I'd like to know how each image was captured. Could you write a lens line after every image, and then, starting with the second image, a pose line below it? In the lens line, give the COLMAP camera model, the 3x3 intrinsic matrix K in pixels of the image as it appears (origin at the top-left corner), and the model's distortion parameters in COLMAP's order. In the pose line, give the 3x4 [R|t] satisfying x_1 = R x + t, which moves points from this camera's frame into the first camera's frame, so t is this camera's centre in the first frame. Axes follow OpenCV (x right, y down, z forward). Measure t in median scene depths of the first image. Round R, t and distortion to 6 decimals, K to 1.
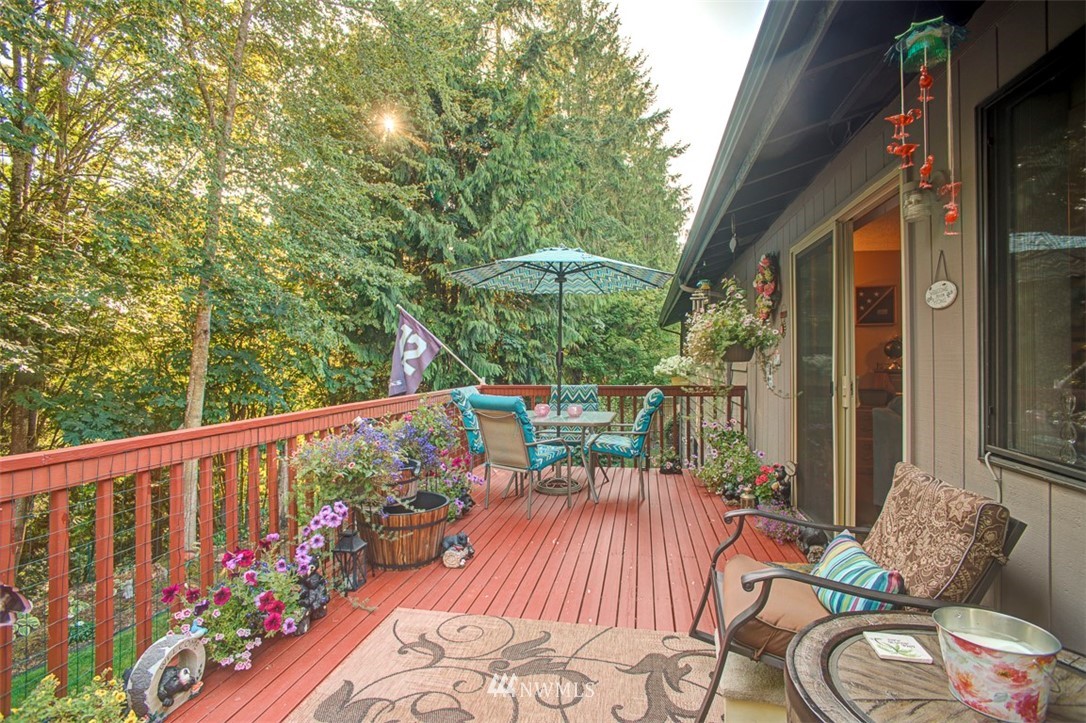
lens RADIAL K [[525.6, 0, 547.6], [0, 525.6, 355.5], [0, 0, 1]] dist [-0.068763, 0.030946]
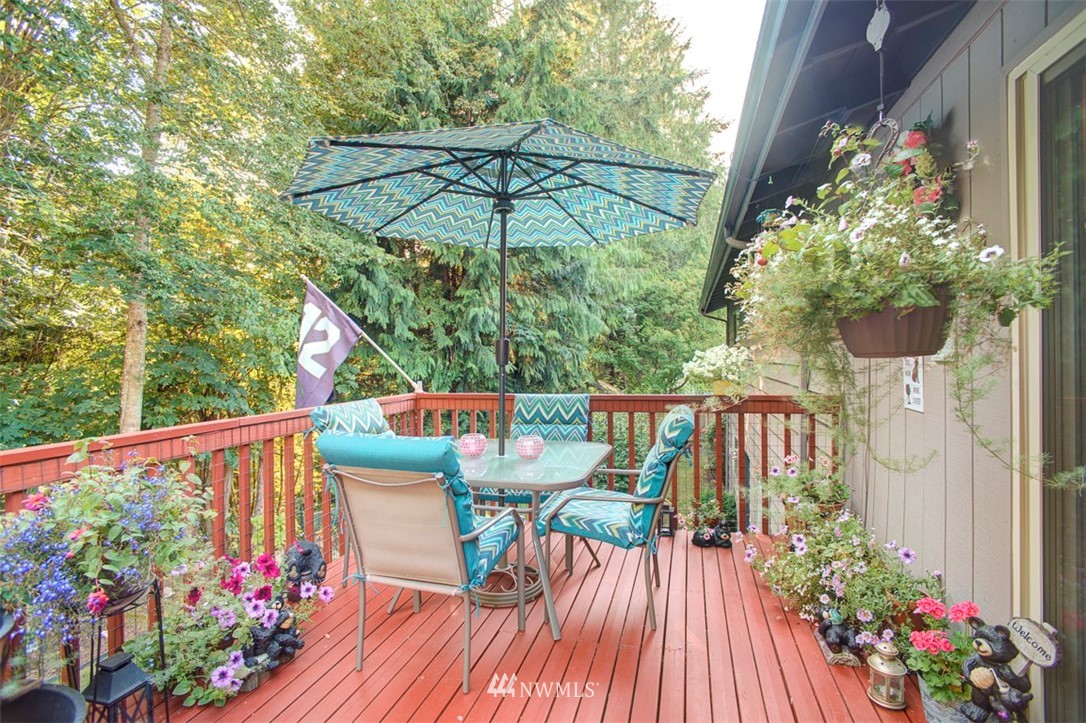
lens RADIAL K [[525.6, 0, 547.6], [0, 525.6, 355.5], [0, 0, 1]] dist [-0.068763, 0.030946]
pose [[0.996719, -0.006283, -0.080695, 0.040813], [0.007246, 0.999906, 0.011658, 0.001345], [0.080614, -0.012205, 0.996671, 0.164485]]
